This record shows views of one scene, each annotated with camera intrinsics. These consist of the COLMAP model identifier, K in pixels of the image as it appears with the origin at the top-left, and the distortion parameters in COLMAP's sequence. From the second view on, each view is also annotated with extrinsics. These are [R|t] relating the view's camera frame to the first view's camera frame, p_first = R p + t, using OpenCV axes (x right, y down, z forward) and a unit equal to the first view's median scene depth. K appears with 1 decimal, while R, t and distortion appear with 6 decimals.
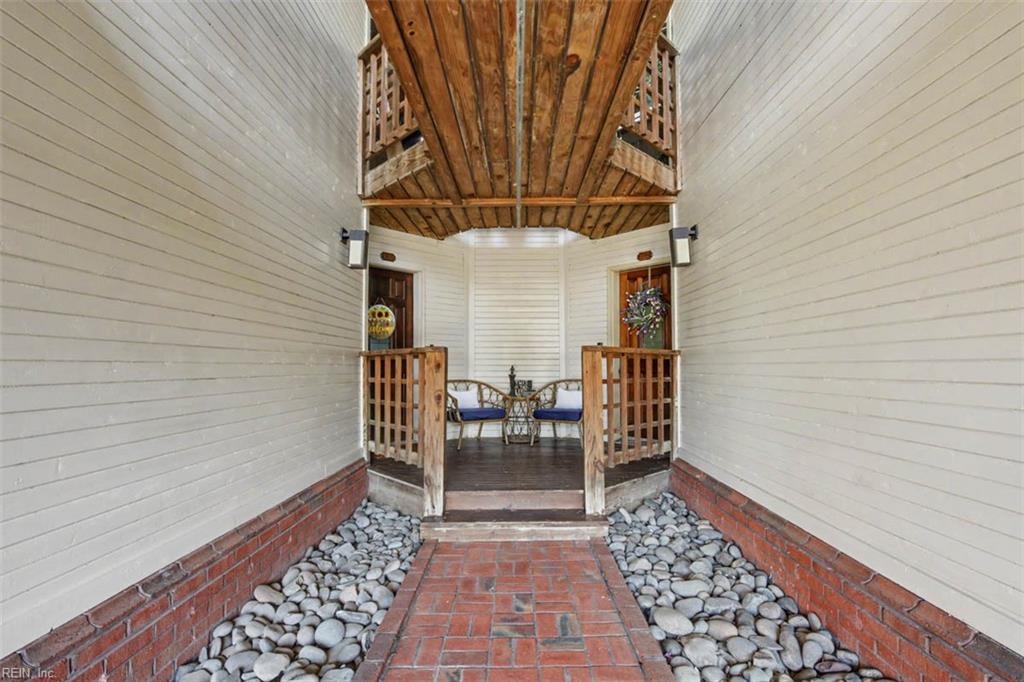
lens RADIAL K [[477.3, 0, 514.7], [0, 477.3, 345.1], [0, 0, 1]] dist [-0.006009, 0.002408]
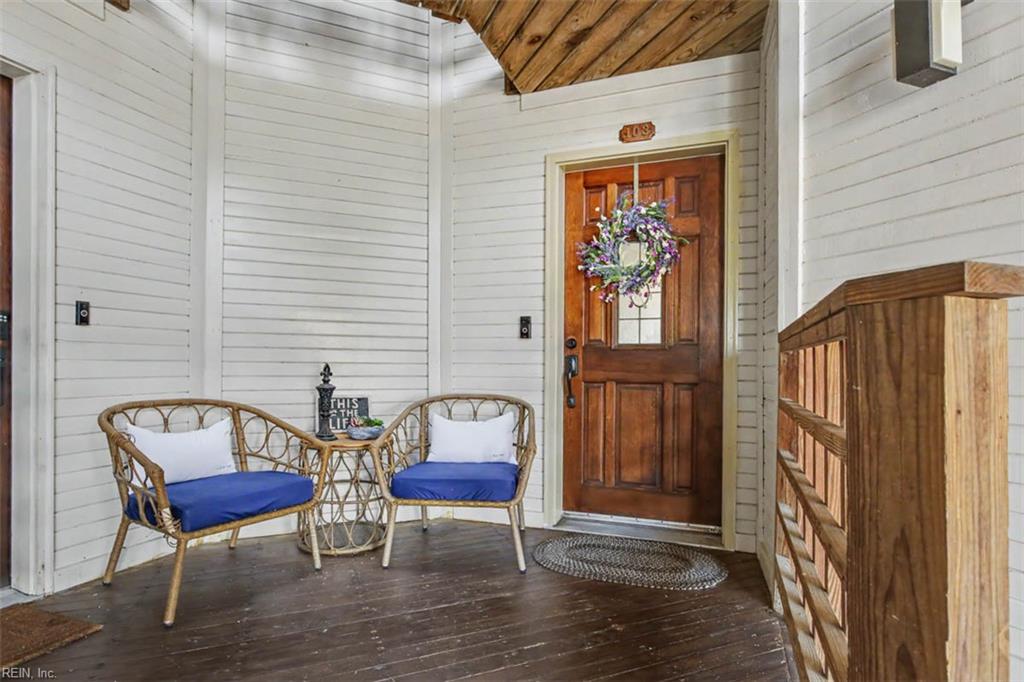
lens RADIAL K [[549.3, 0, 505.3], [0, 549.3, 359.5], [0, 0, 1]] dist [-0.012392, 0.011606]
pose [[0.917389, 0.013609, 0.397760, -0.050878], [-0.029382, 0.999004, 0.033586, 0.019121], [-0.396906, -0.042499, 0.916875, 0.508715]]
